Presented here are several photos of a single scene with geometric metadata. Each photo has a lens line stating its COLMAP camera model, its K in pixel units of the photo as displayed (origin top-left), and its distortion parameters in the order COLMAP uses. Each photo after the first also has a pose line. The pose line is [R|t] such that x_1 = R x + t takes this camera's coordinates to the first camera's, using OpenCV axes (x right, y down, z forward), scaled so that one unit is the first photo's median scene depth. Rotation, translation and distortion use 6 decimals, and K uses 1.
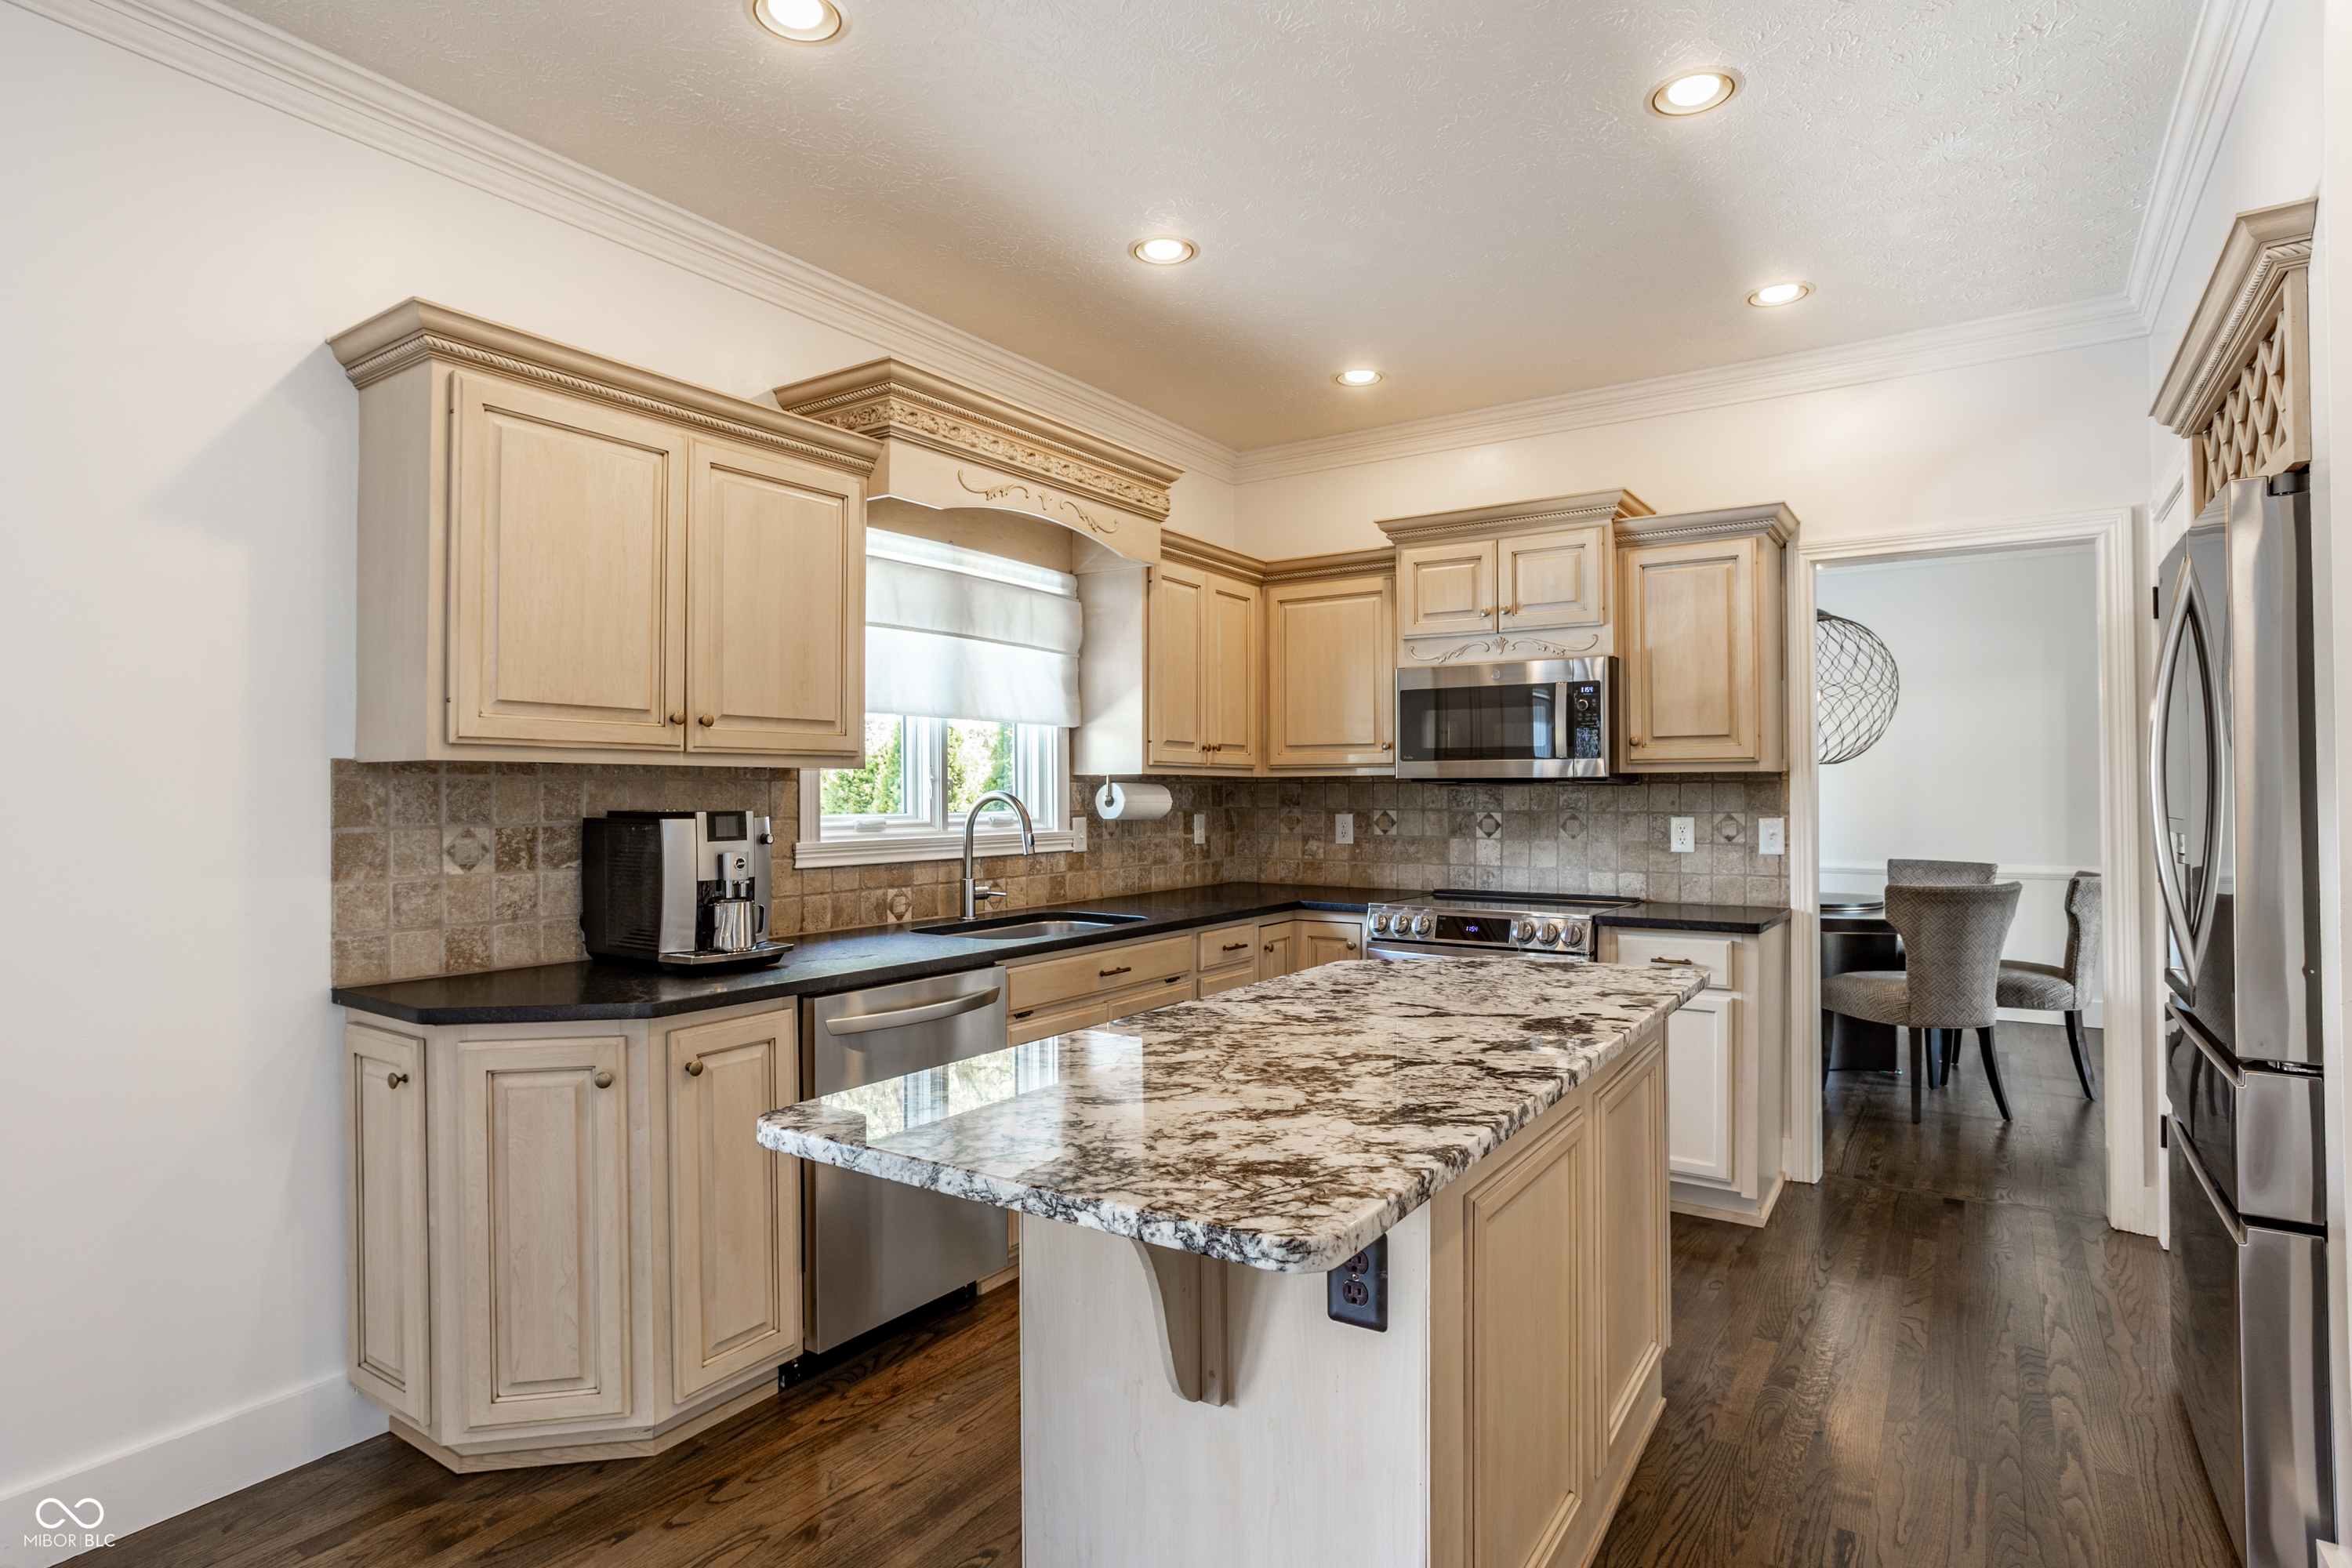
lens RADIAL K [[1244.0, 0, 1176.0], [0, 1244.0, 784.0], [0, 0, 1]] dist [-0.001363, -0.000119]
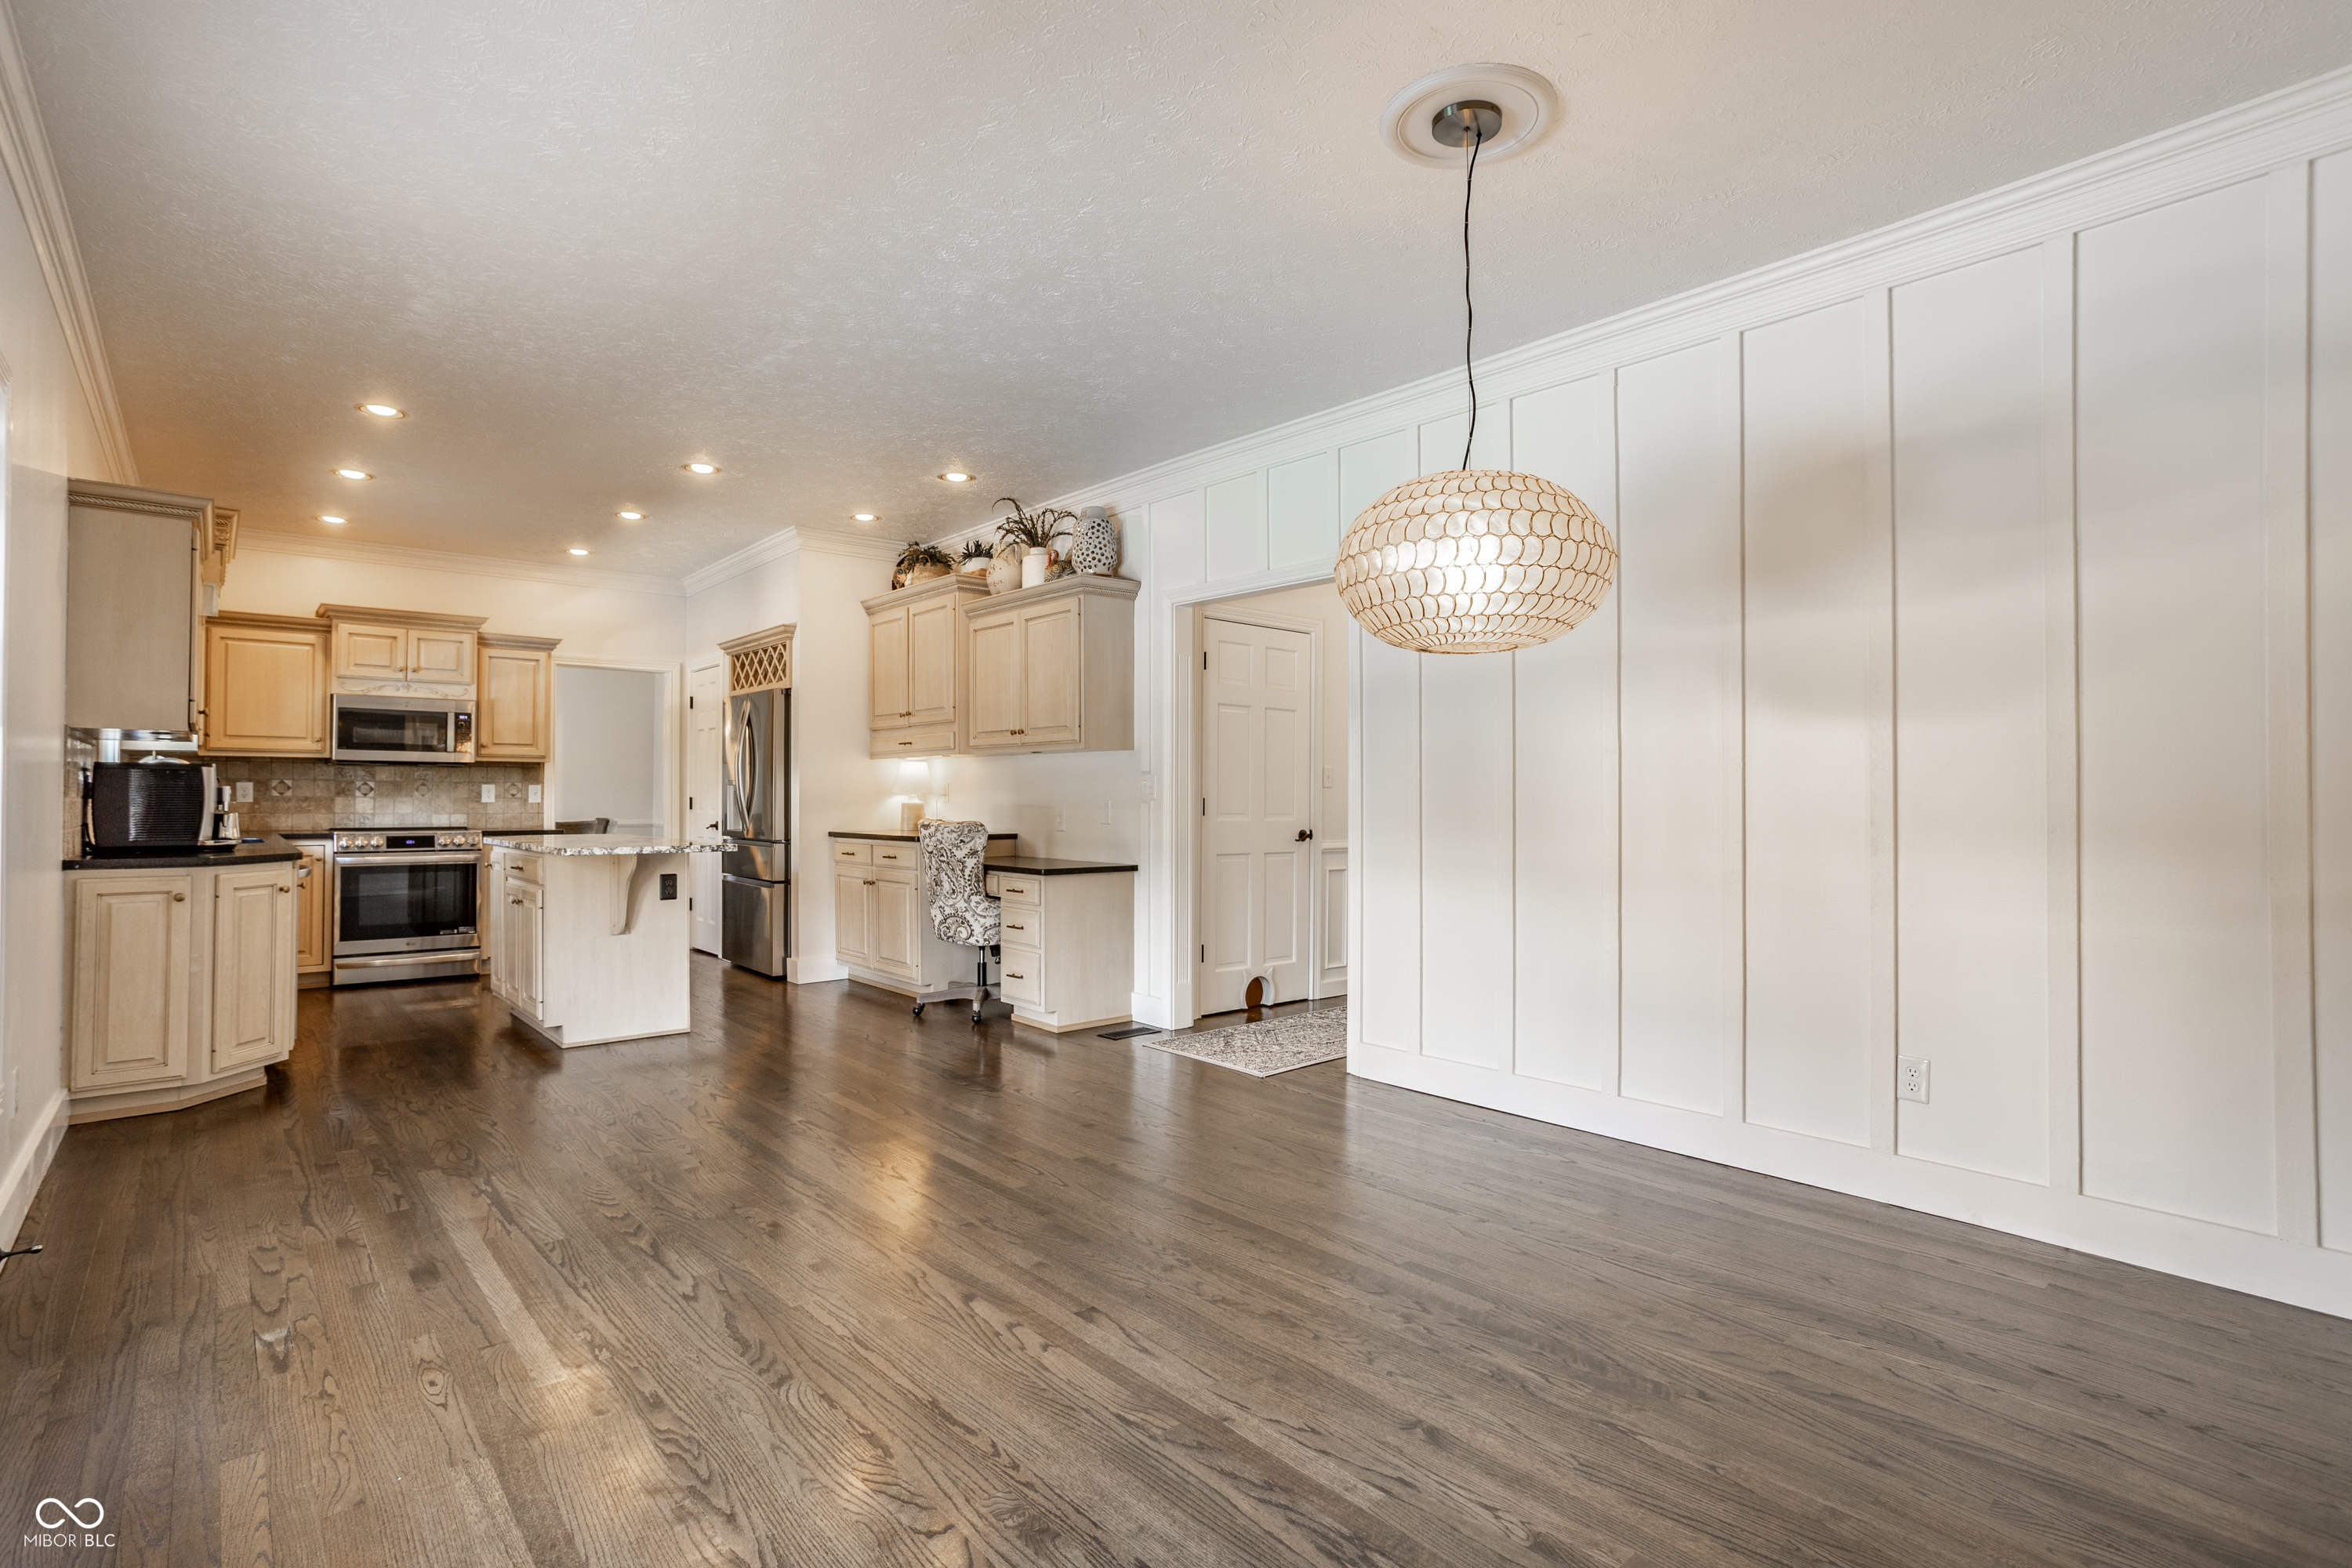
lens RADIAL K [[1118.8, 0, 1170.2], [0, 1118.8, 780.2], [0, 0, 1]] dist [-0.048490, 0.032000]
pose [[0.261600, 0.018534, 0.964998, -0.972840], [-0.010020, 0.999814, -0.016486, 0.037113], [-0.965124, -0.005357, 0.261737, -0.480255]]
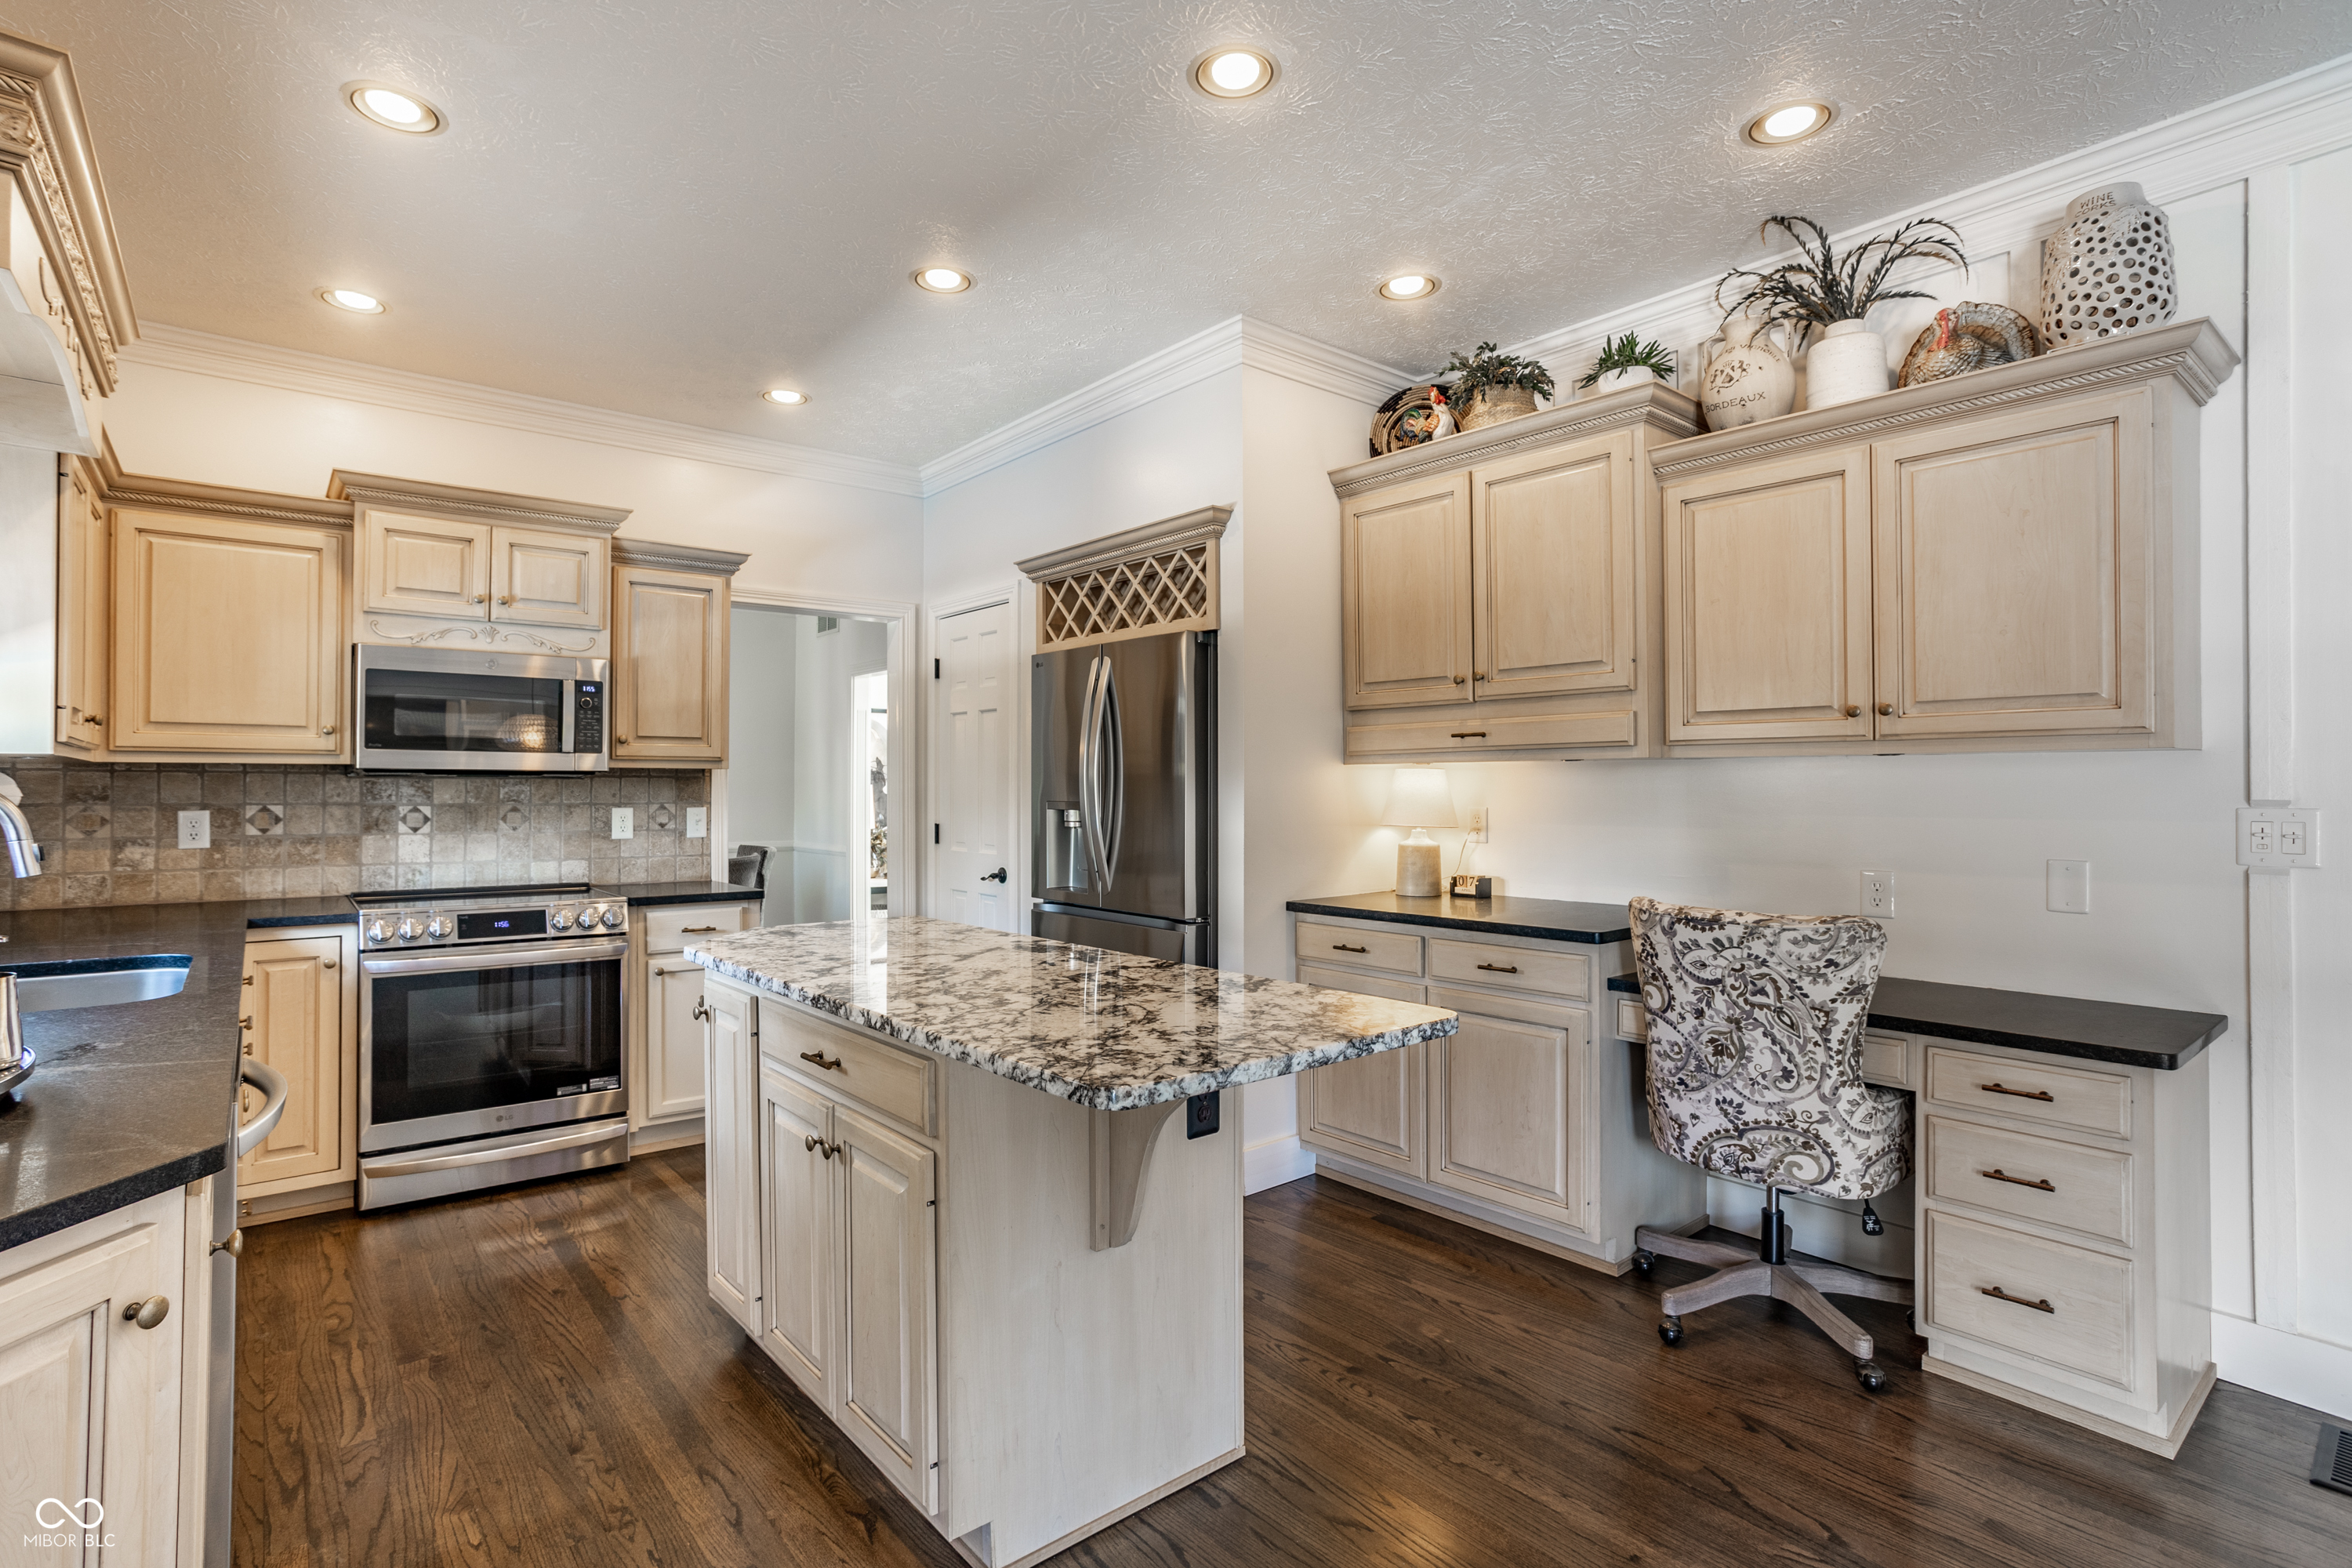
lens RADIAL K [[1136.1, 0, 1186.0], [0, 1136.1, 778.6], [0, 0, 1]] dist [-0.059243, 0.033815]
pose [[0.275242, 0.012644, 0.961292, -0.423892], [-0.008531, 0.999906, -0.010710, 0.006668], [-0.961337, -0.005253, 0.275325, 0.227419]]
